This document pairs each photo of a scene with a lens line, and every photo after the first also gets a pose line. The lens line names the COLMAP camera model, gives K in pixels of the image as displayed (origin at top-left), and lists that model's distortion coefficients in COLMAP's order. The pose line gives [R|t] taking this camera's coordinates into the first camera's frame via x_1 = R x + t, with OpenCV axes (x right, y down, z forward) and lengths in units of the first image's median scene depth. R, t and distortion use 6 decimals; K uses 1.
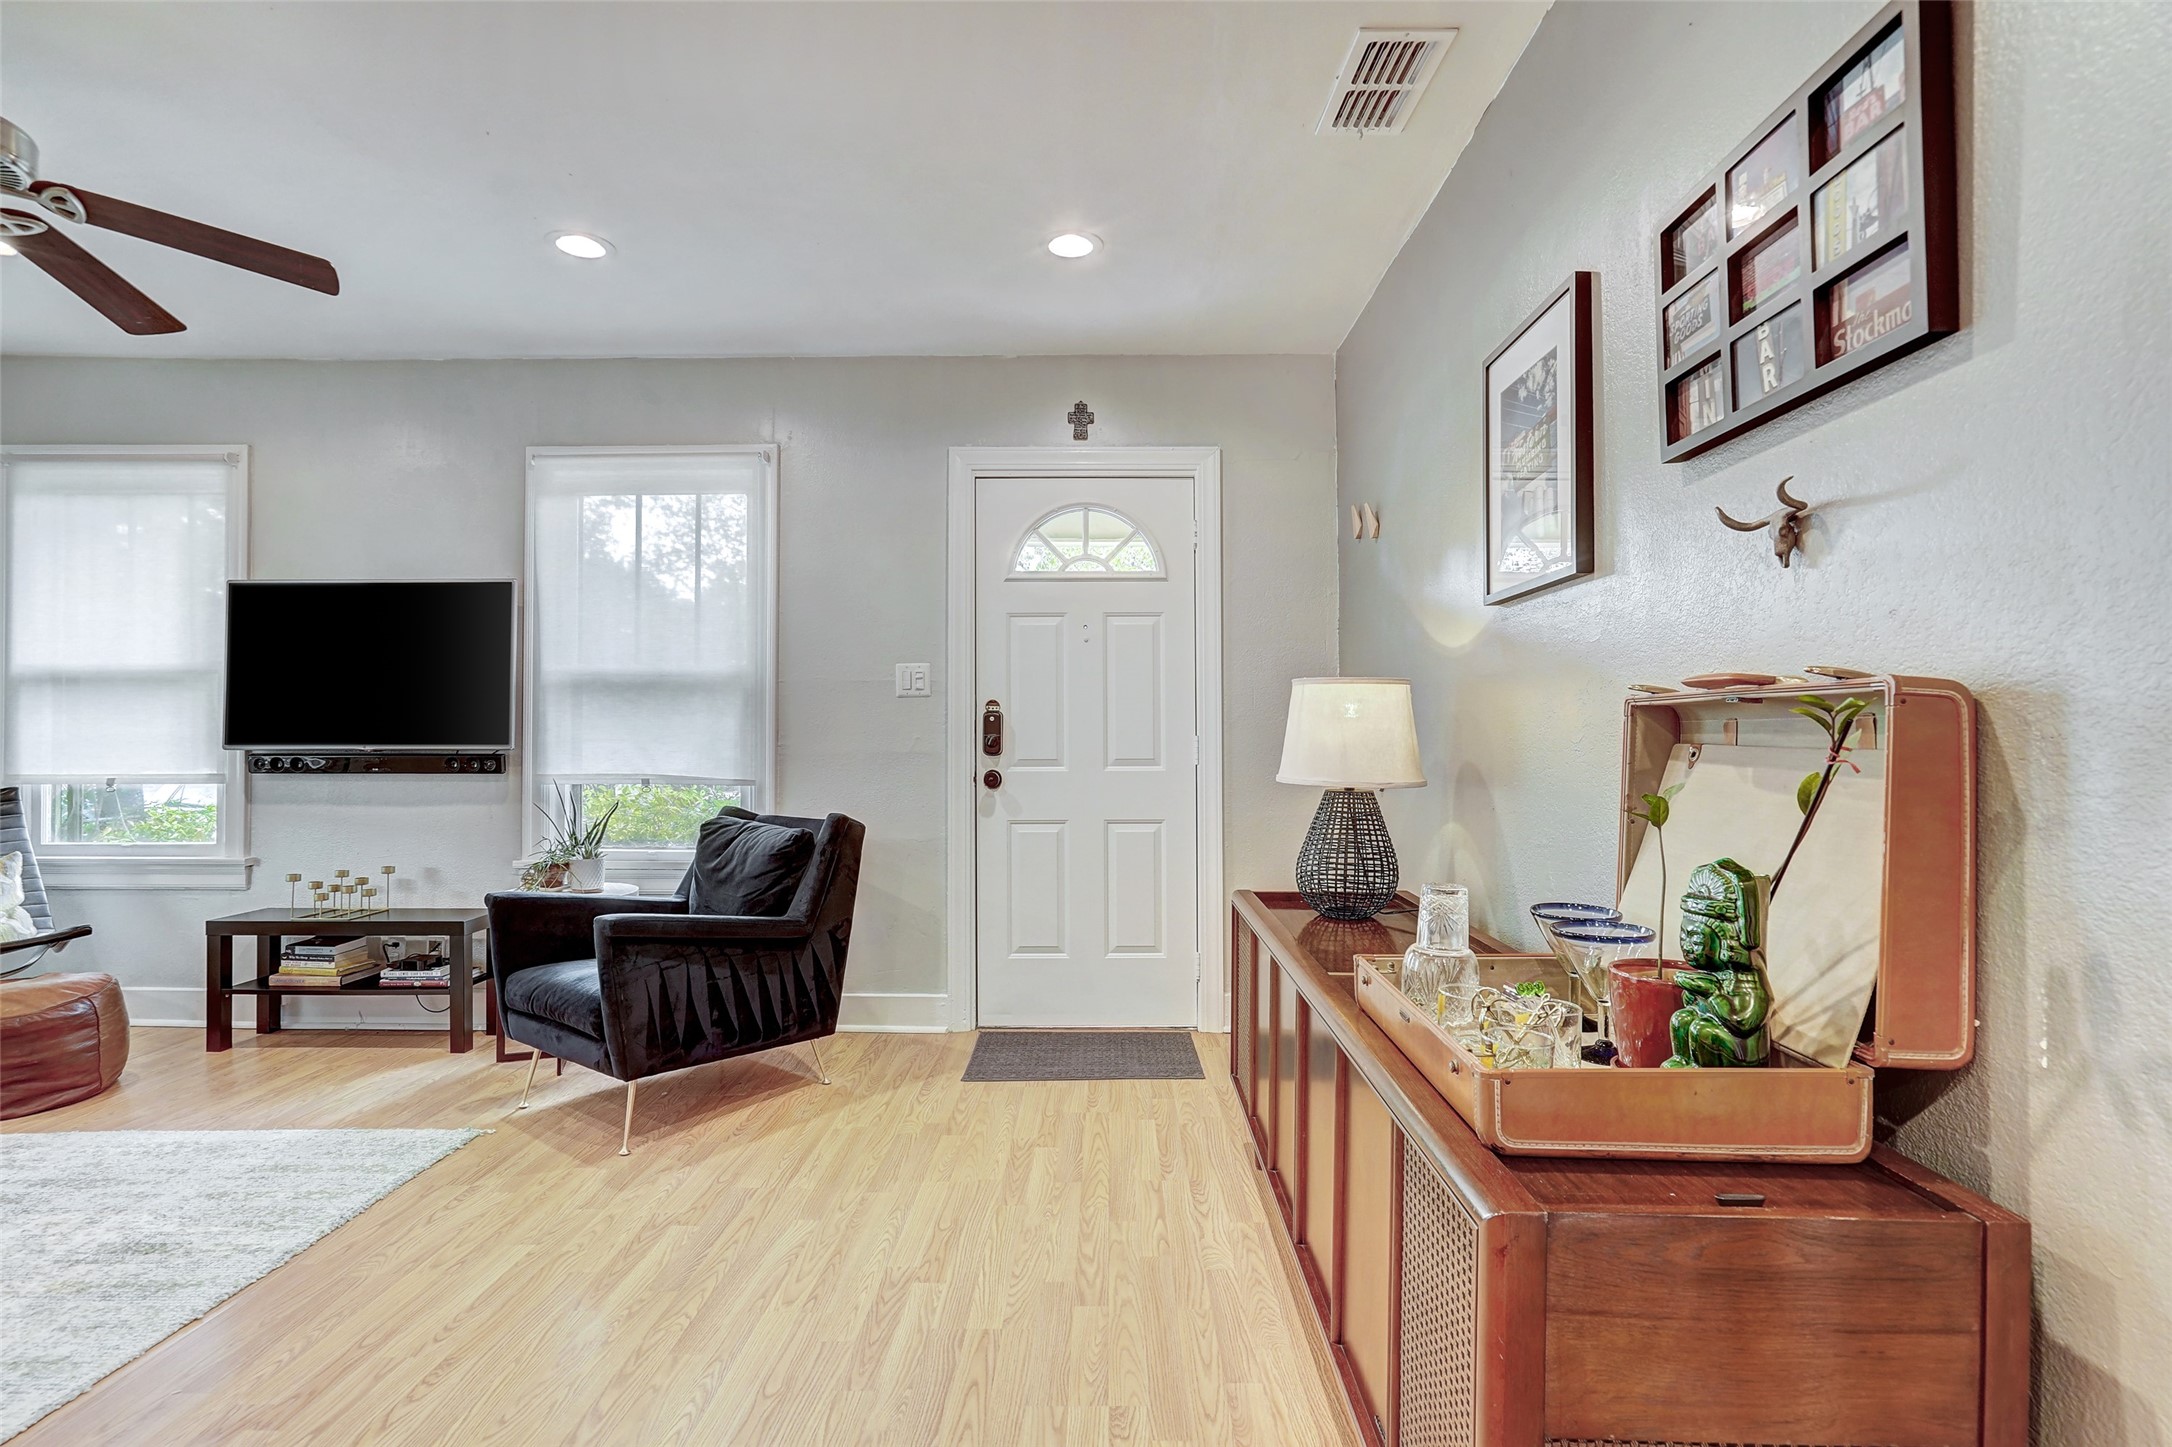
lens RADIAL K [[1037.8, 0, 1073.6], [0, 1037.8, 720.7], [0, 0, 1]] dist [-0.010067, 0.004666]
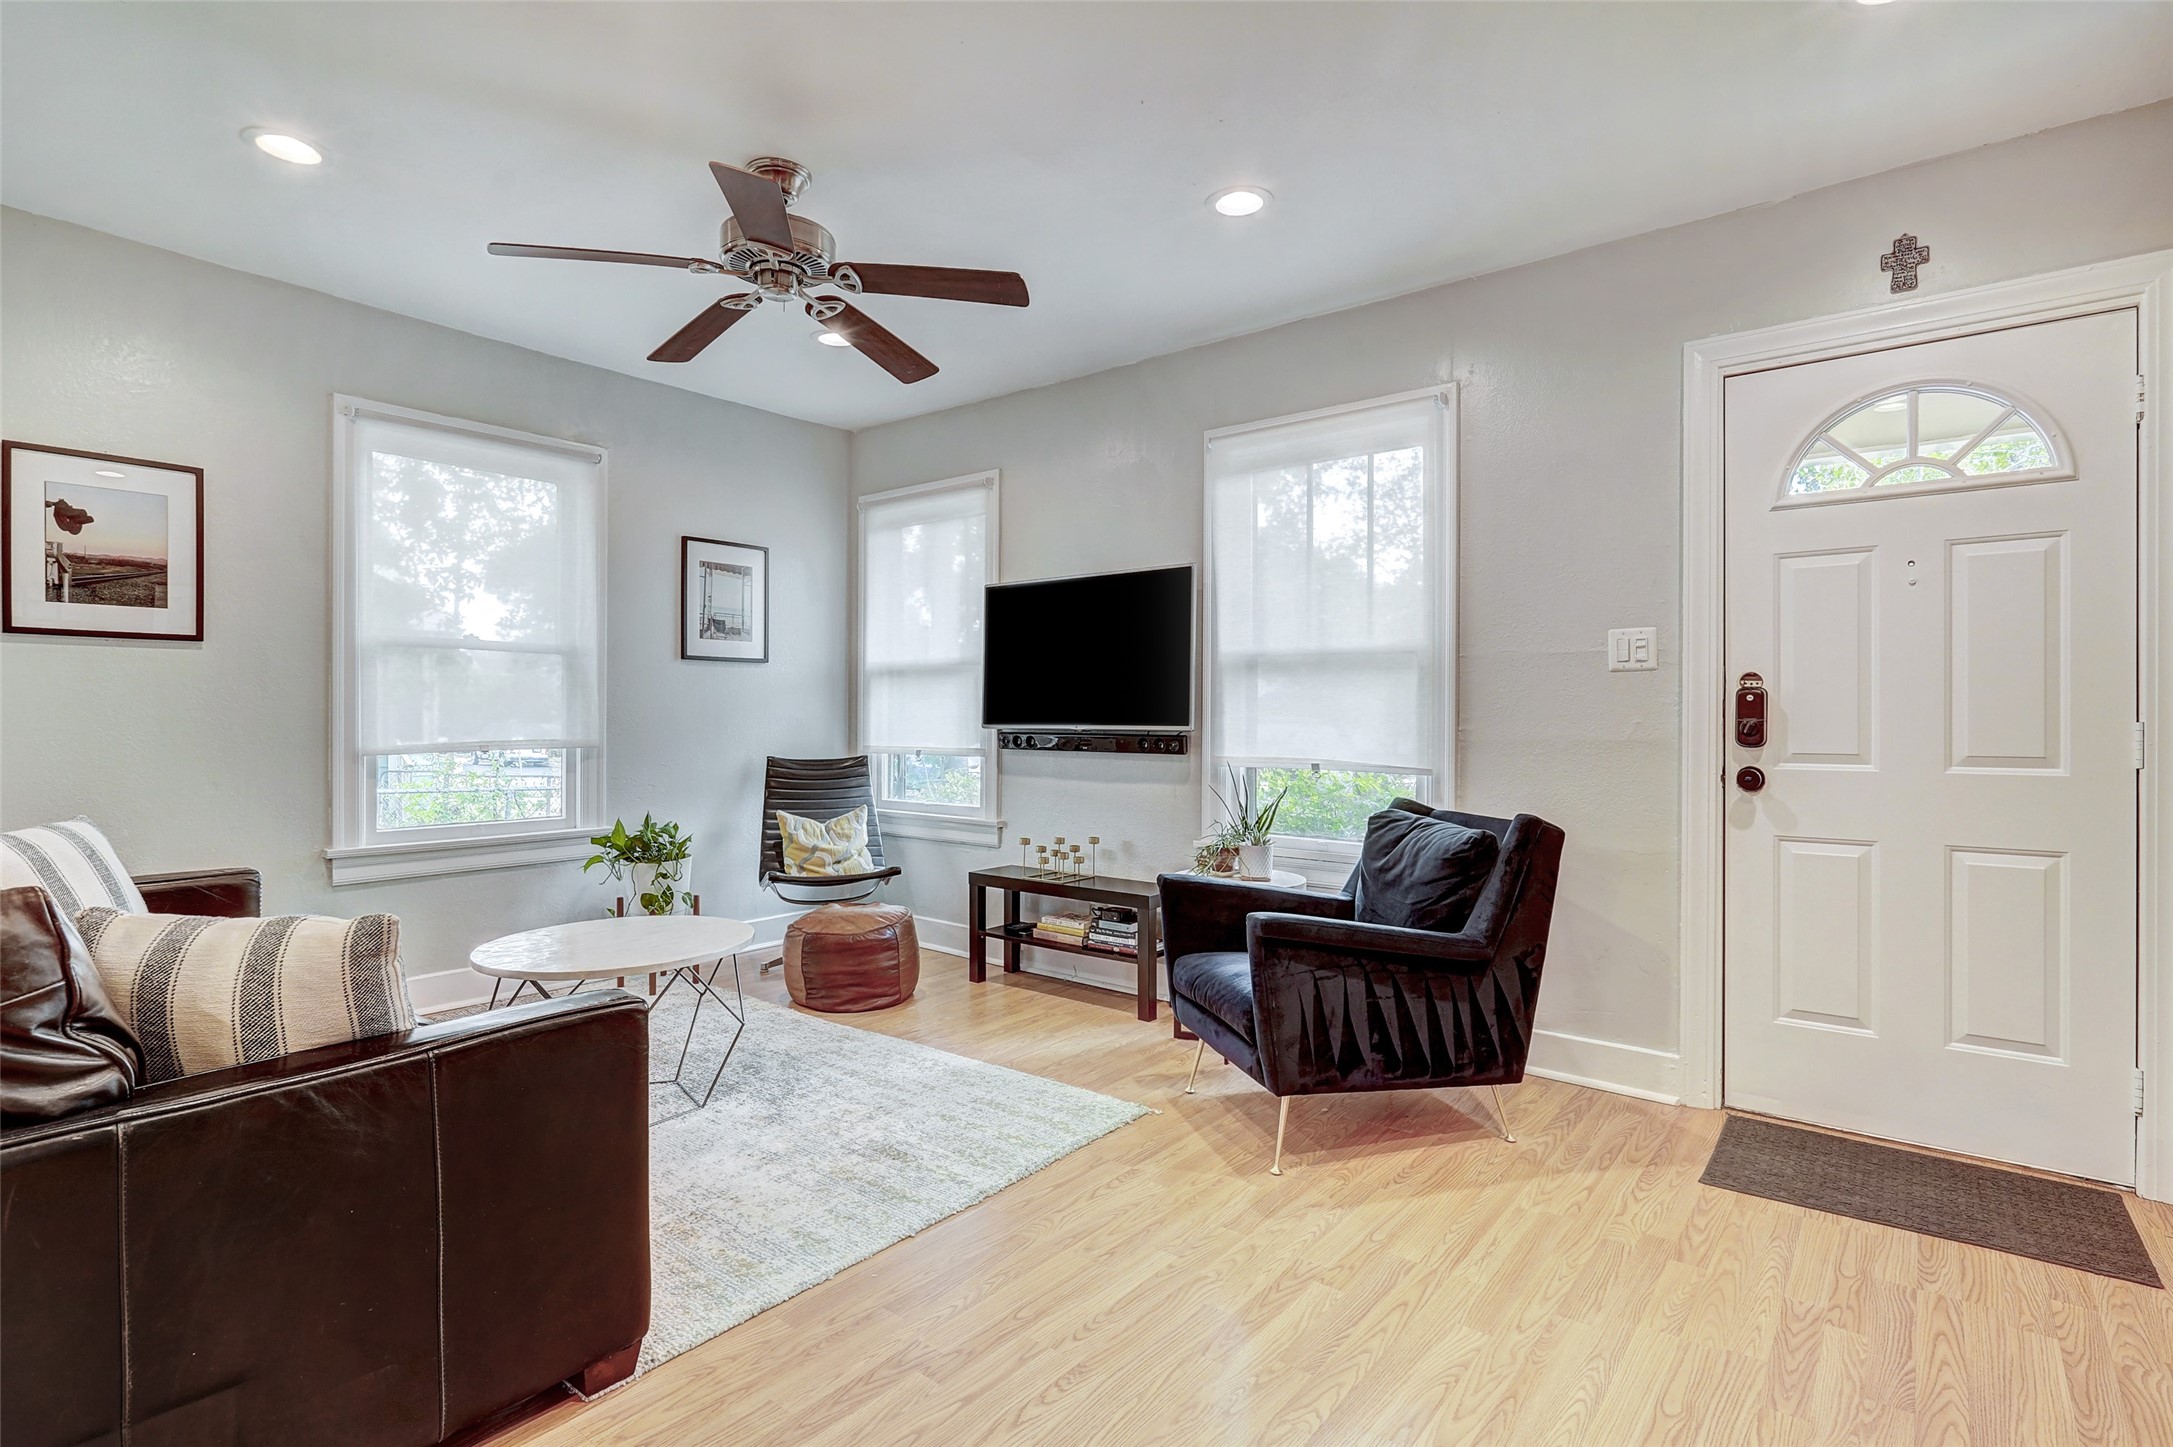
lens RADIAL K [[1038.3, 0, 1078.2], [0, 1038.3, 719.5], [0, 0, 1]] dist [-0.010067, 0.004666]
pose [[0.796485, 0.005576, -0.604633, -0.016155], [0.004259, 0.999881, 0.014832, 0.000688], [0.604643, -0.014389, 0.796366, 0.139446]]
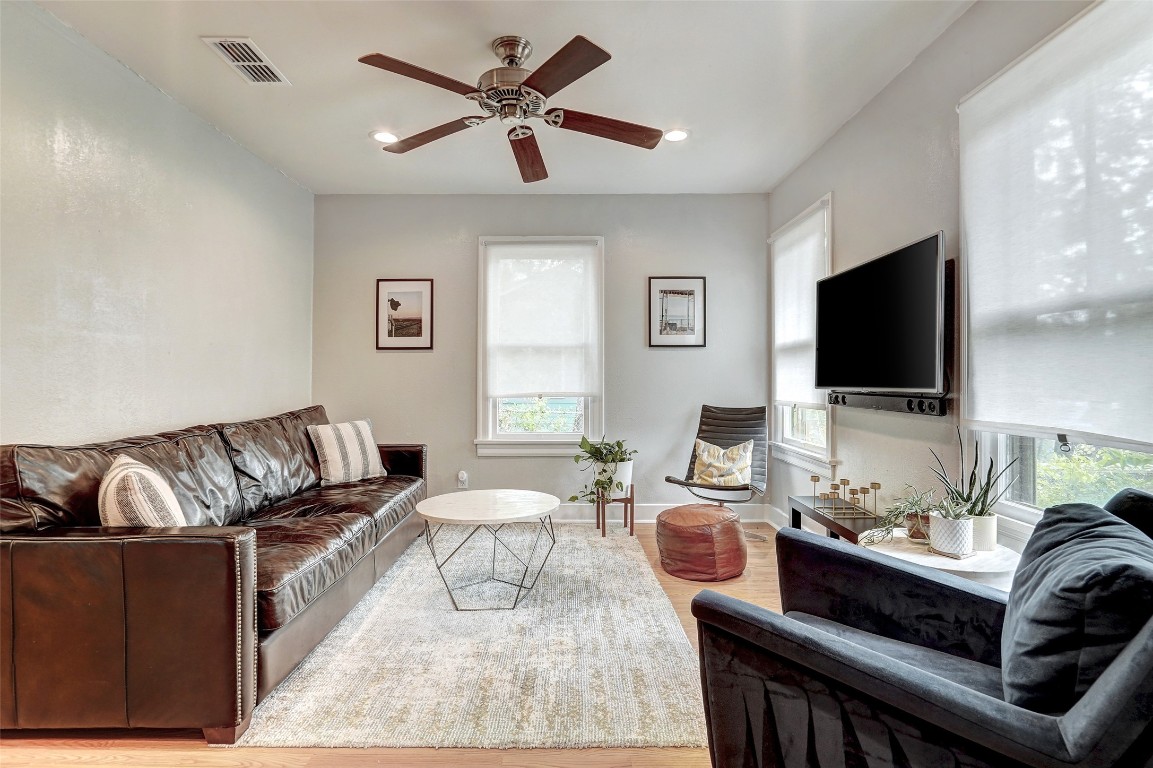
lens RADIAL K [[550.9, 0, 570.5], [0, 550.9, 374.8], [0, 0, 1]] dist [-0.010067, 0.004666]
pose [[0.020979, -0.006274, -0.999760, 0.002656], [0.013767, 0.999887, -0.005986, 0.007702], [0.999685, -0.013638, 0.021063, 0.737572]]
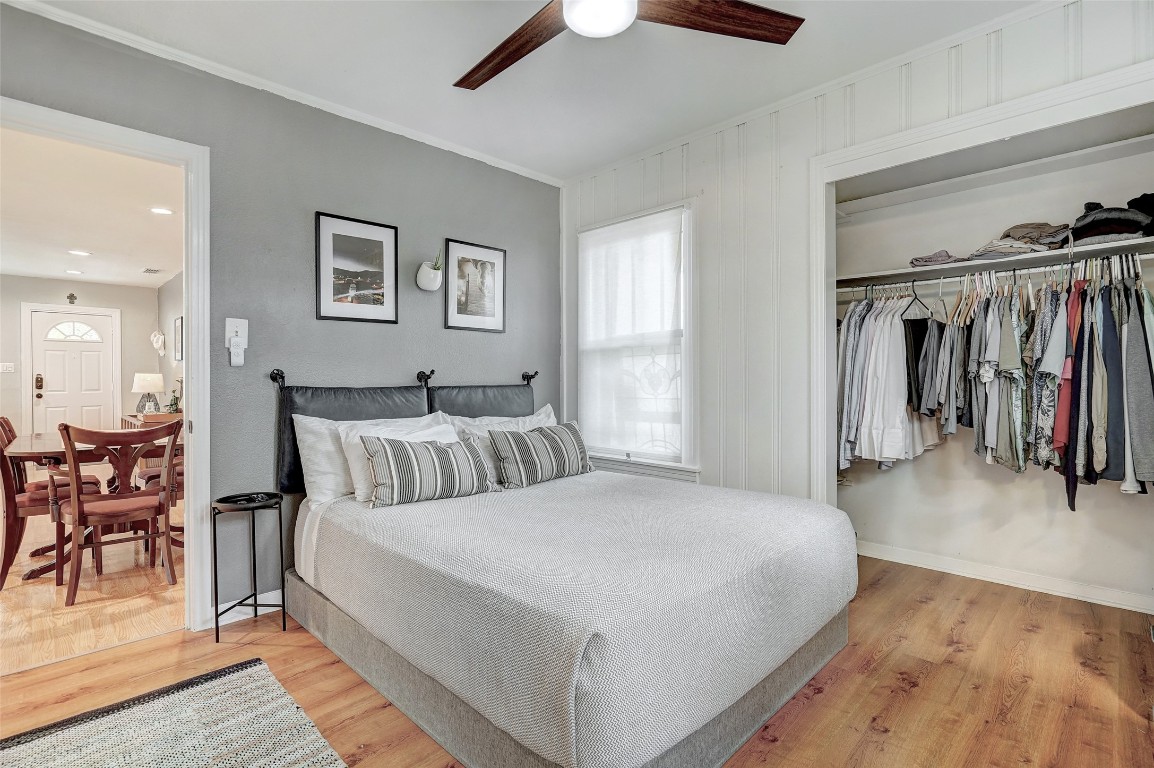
lens RADIAL K [[551.4, 0, 576.9], [0, 551.4, 378.2], [0, 0, 1]] dist [-0.010067, 0.004666]
pose [[0.668844, -0.005860, 0.743379, -0.284171], [-0.005685, 0.999899, 0.012998, -0.046761], [-0.743381, -0.012920, 0.668744, -1.924044]]
